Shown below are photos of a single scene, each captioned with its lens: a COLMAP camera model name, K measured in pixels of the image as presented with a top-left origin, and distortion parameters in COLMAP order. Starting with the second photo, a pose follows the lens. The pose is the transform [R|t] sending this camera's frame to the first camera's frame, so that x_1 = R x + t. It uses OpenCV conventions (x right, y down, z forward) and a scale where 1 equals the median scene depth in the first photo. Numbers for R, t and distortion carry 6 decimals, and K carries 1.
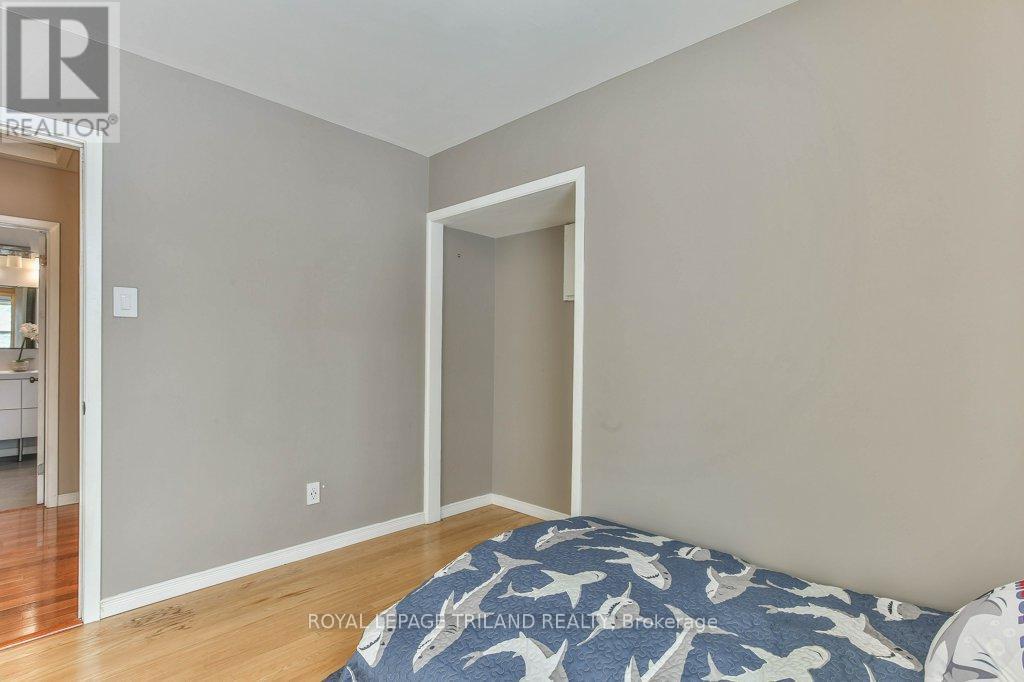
lens RADIAL K [[506.5, 0, 499.6], [0, 506.5, 348.0], [0, 0, 1]] dist [-0.002123, -0.000285]
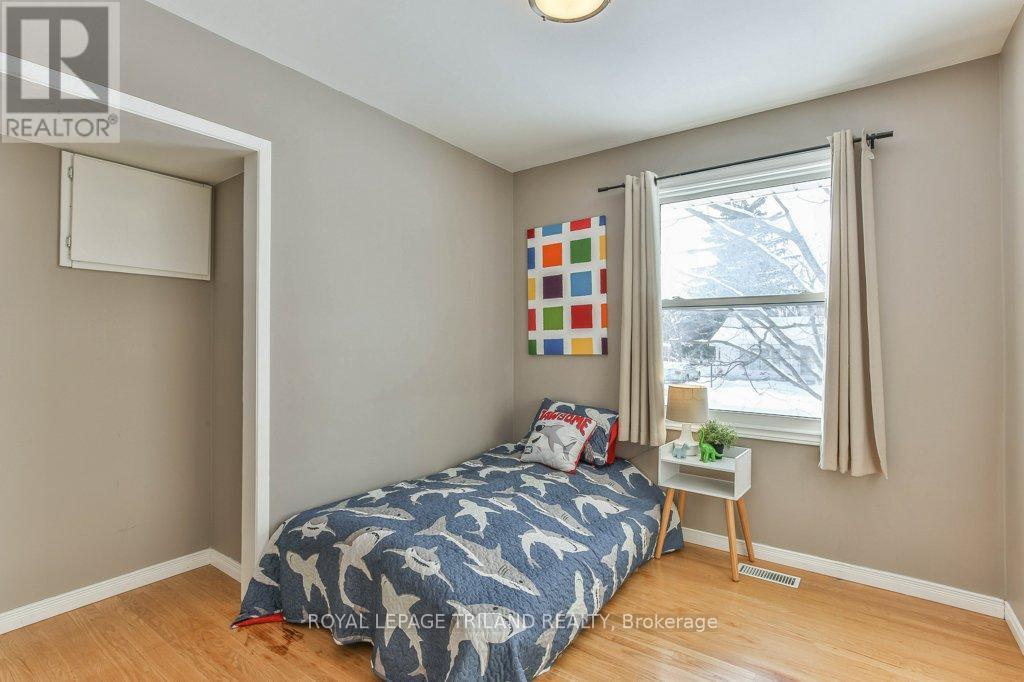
lens RADIAL K [[499.5, 0, 512.0], [0, 499.5, 341.0], [0, 0, 1]] dist [-0.003065, 0.000257]
pose [[-0.151157, -0.011704, 0.988440, -1.214966], [-0.009515, 0.999901, 0.010384, -0.019651], [-0.988464, -0.007835, -0.151253, 1.085811]]
